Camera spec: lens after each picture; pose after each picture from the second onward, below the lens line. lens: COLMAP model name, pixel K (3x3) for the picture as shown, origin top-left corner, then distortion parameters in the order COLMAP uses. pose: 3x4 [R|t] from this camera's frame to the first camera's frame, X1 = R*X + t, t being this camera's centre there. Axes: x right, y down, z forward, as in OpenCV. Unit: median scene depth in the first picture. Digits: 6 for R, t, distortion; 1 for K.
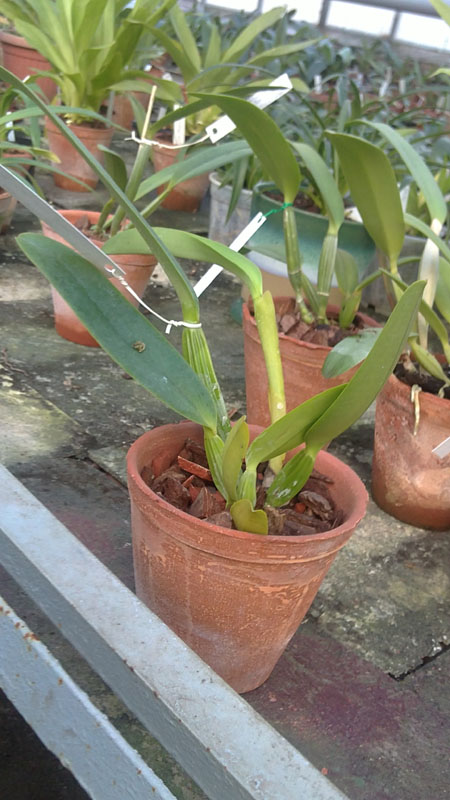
lens RADIAL K [[815.4, 0, 226.5], [0, 815.4, 402.4], [0, 0, 1]] dist [0.024216, -0.126747]
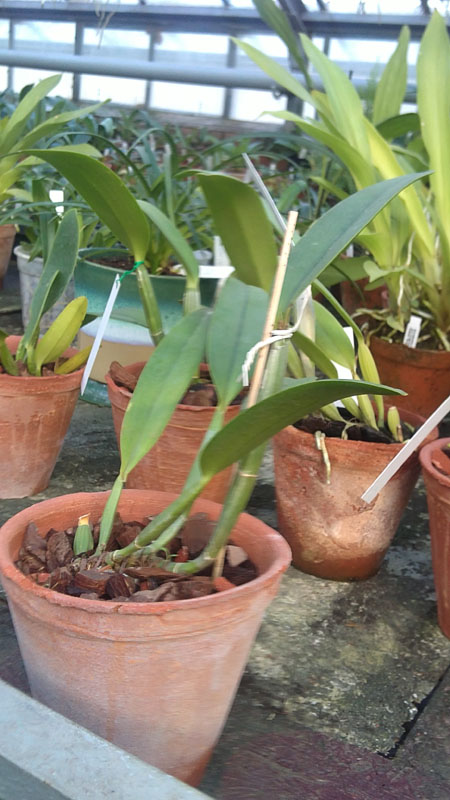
lens RADIAL K [[815.4, 0, 226.5], [0, 815.4, 402.4], [0, 0, 1]] dist [0.024216, -0.126747]
pose [[0.955457, -0.155610, 0.250773, -0.099551], [0.175495, 0.982720, -0.058845, -0.017255], [-0.237283, 0.100233, 0.966256, 0.112111]]
